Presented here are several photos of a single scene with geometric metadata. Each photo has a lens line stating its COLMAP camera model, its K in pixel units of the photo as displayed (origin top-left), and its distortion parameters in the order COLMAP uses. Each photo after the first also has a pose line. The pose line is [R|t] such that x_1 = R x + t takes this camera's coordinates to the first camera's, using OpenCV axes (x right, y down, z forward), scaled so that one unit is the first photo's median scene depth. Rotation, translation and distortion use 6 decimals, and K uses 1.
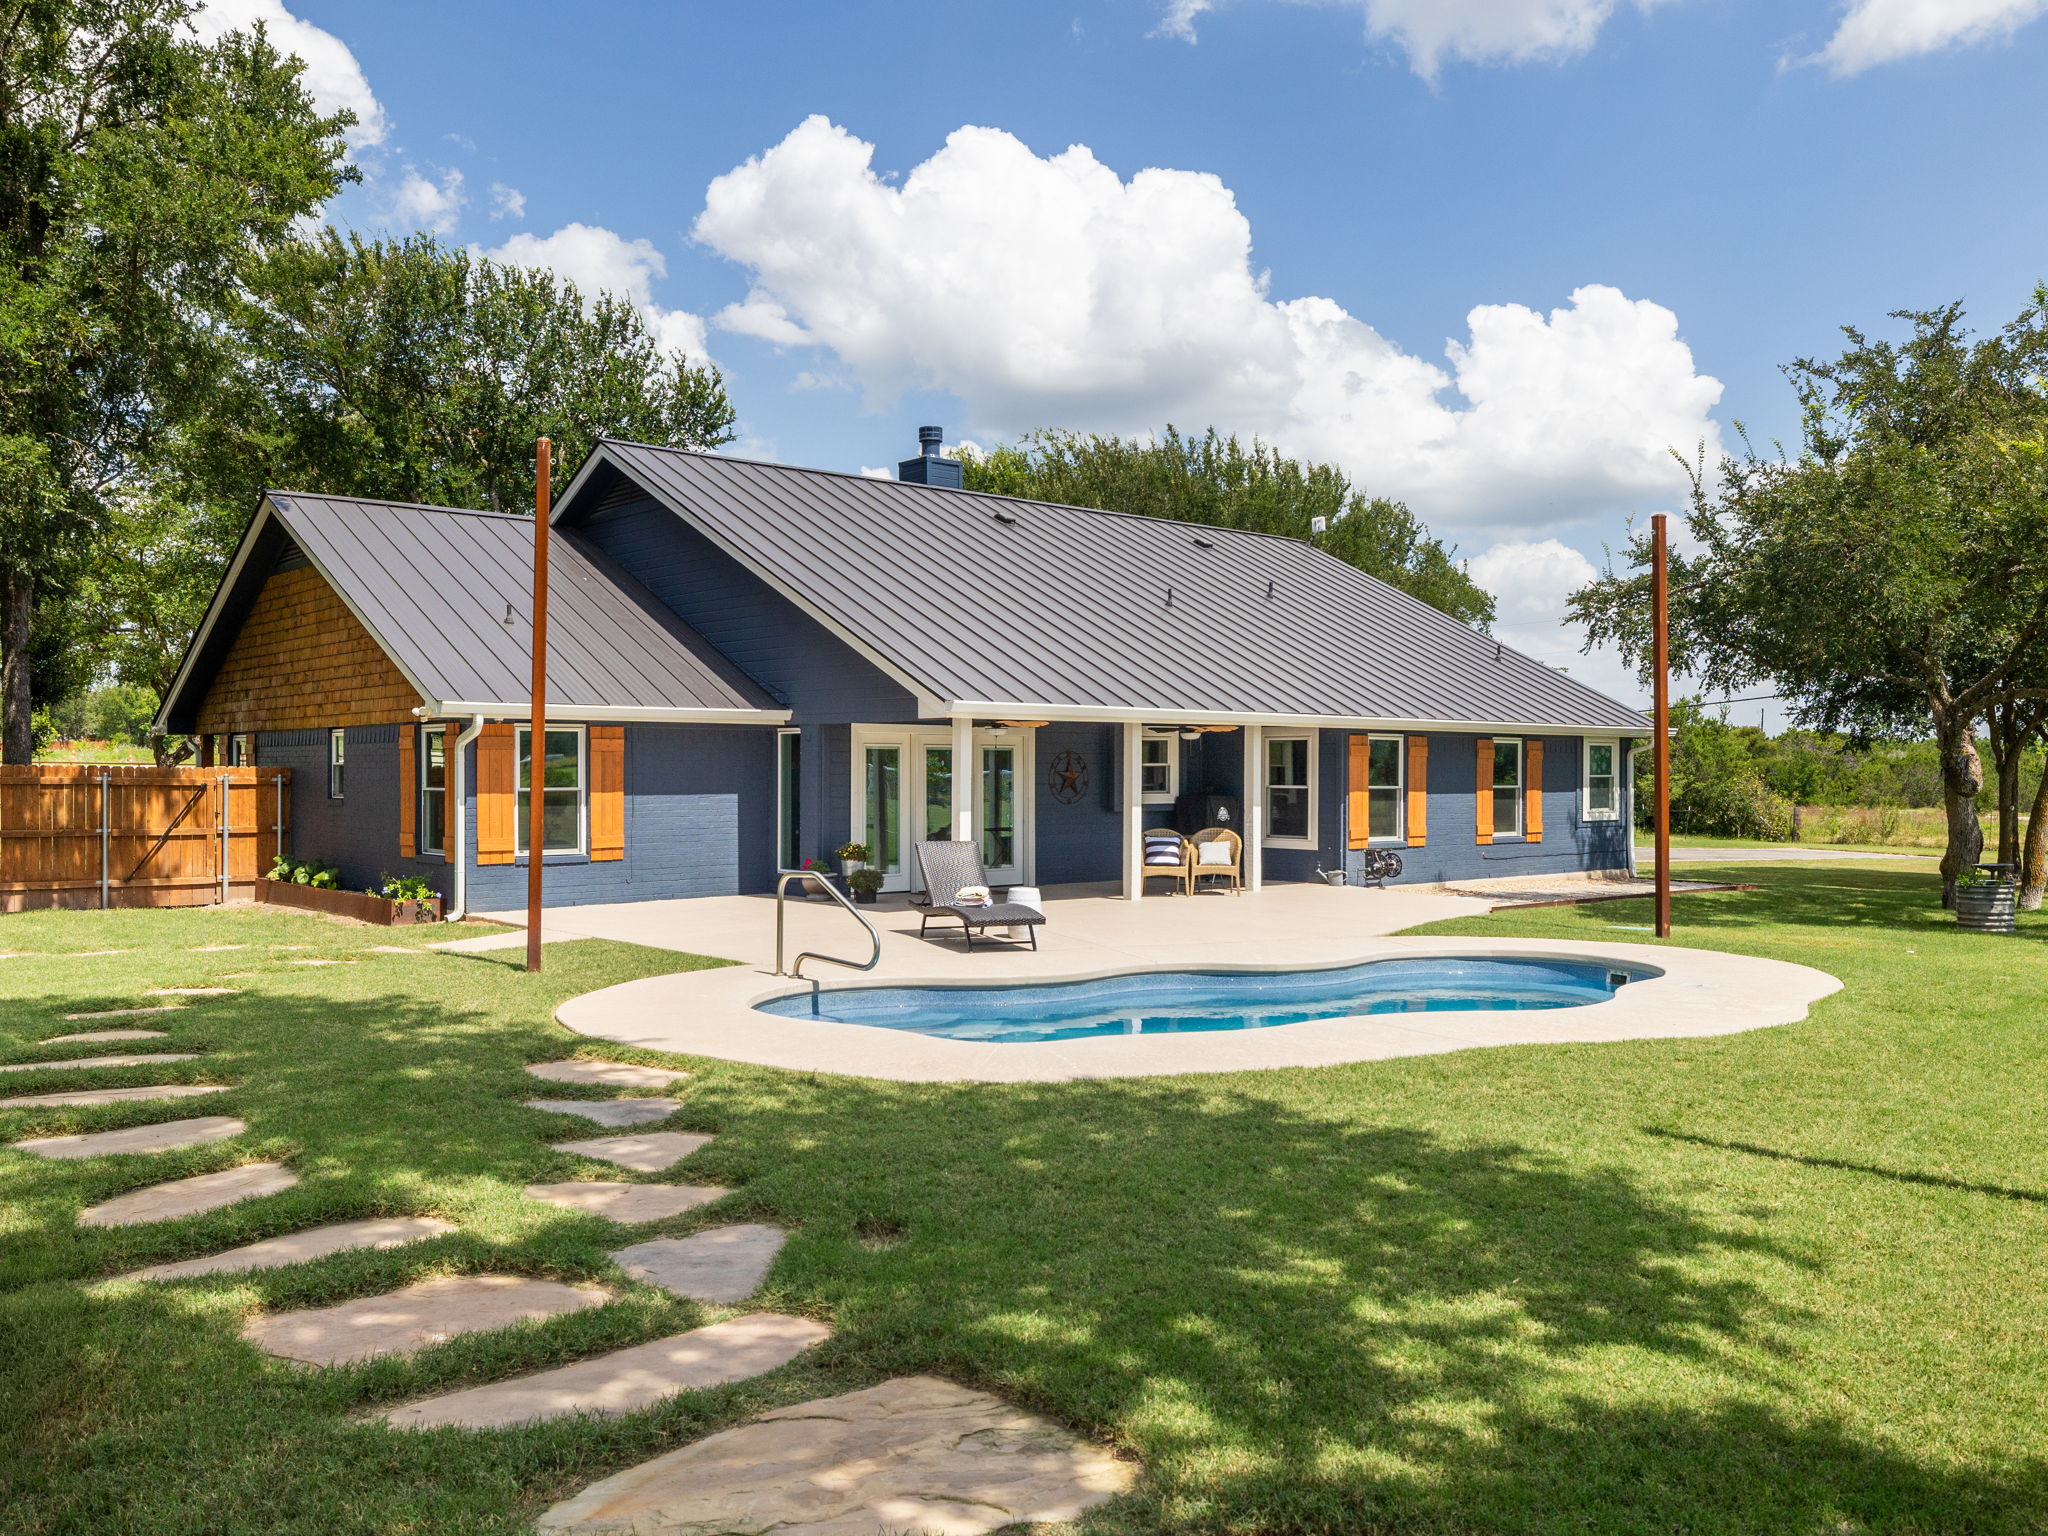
lens RADIAL K [[1832.0, 0, 1024.0], [0, 1832.0, 768.0], [0, 0, 1]] dist [-0.003222, 0.000217]
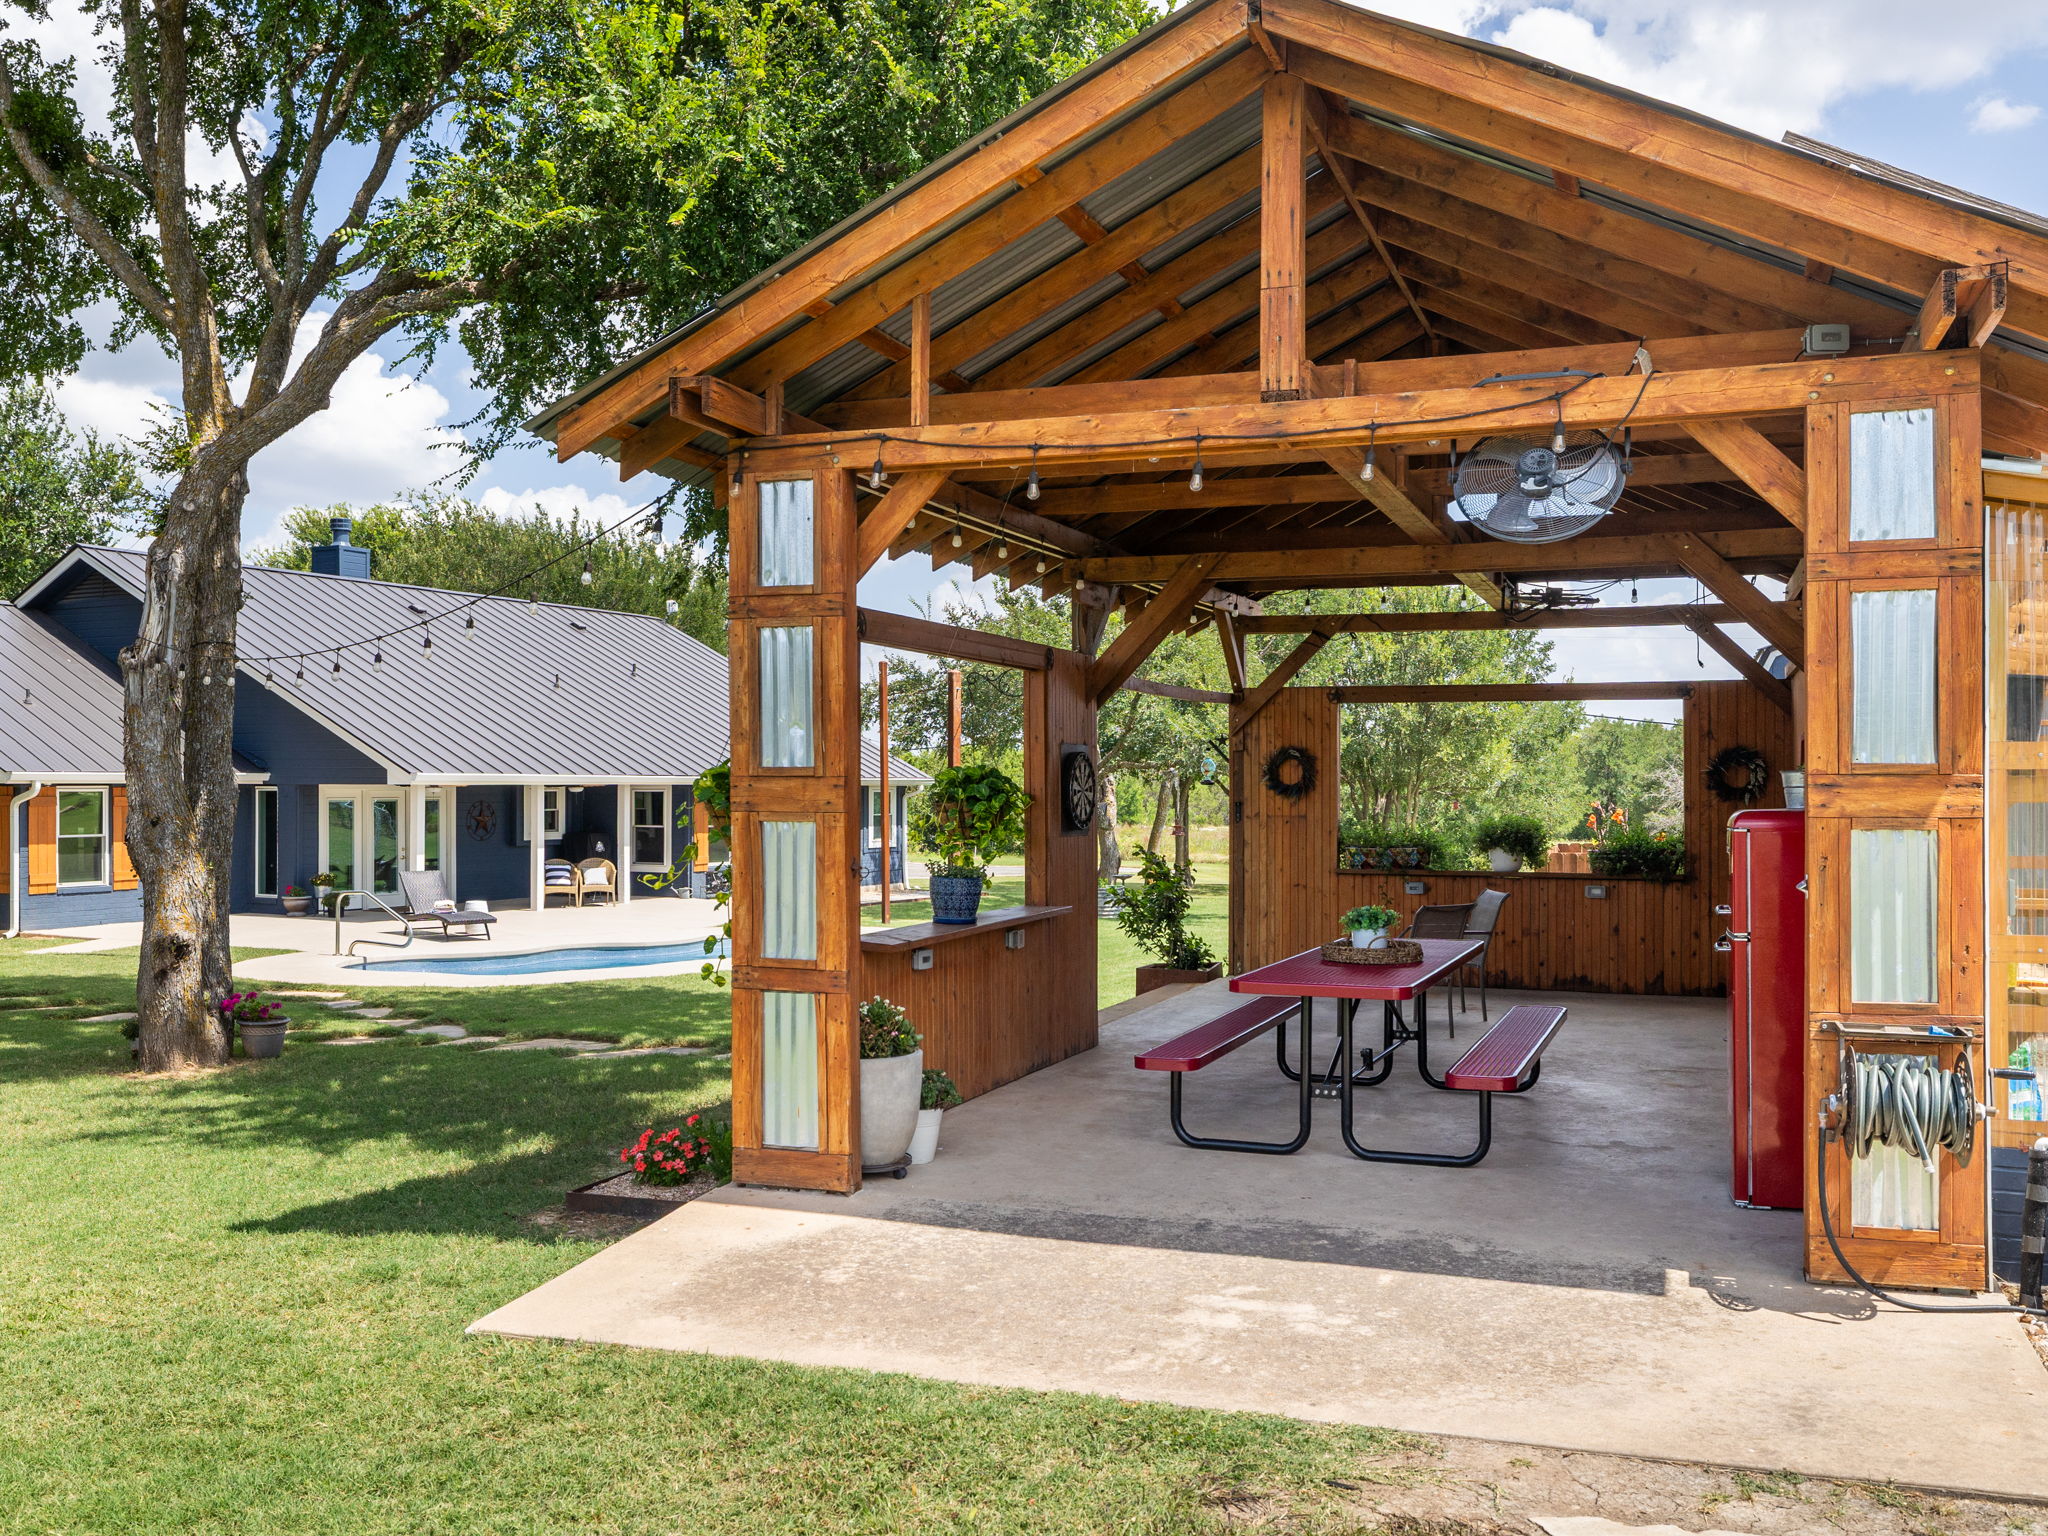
lens RADIAL K [[1832.0, 0, 1024.0], [0, 1832.0, 768.0], [0, 0, 1]] dist [-0.003222, 0.000217]
pose [[0.939777, 0.003096, 0.341773, -0.066364], [0.000756, 0.999938, -0.011138, -0.019946], [-0.341787, 0.010726, 0.939716, -0.418649]]
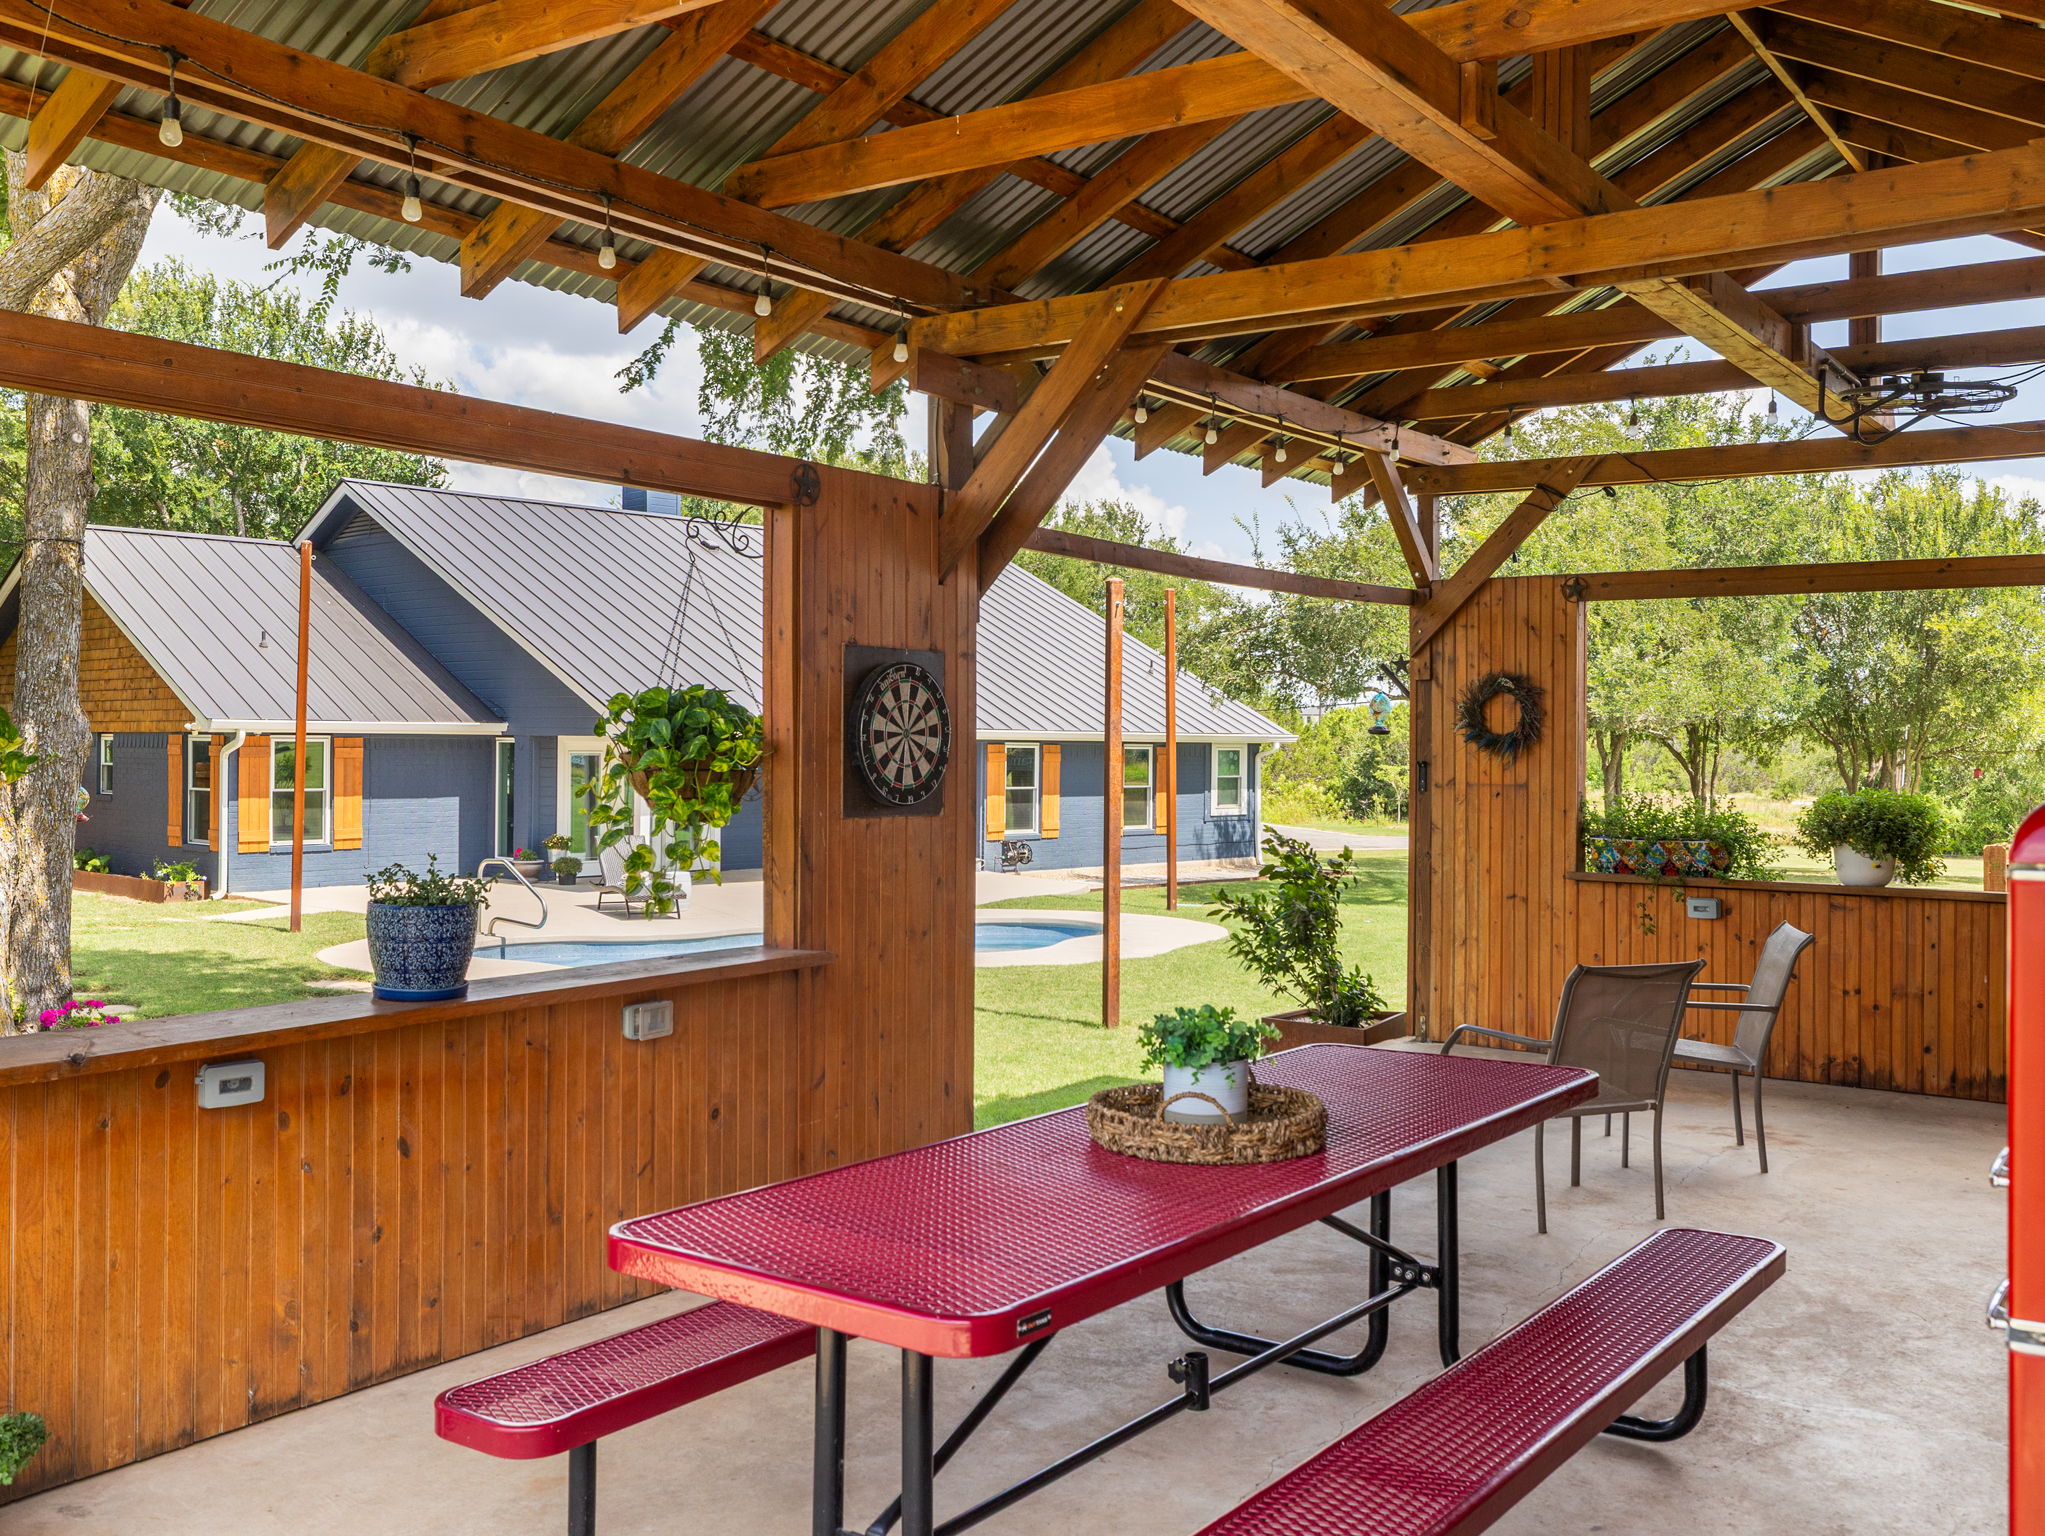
lens RADIAL K [[1950.9, 0, 981.7], [0, 1950.9, 714.1], [0, 0, 1]] dist [-0.004280, 0.016867]
pose [[0.995507, 0.008439, 0.094306, 0.059616], [-0.006889, 0.999836, -0.016751, -0.018071], [-0.094432, 0.016026, 0.995402, -0.288139]]
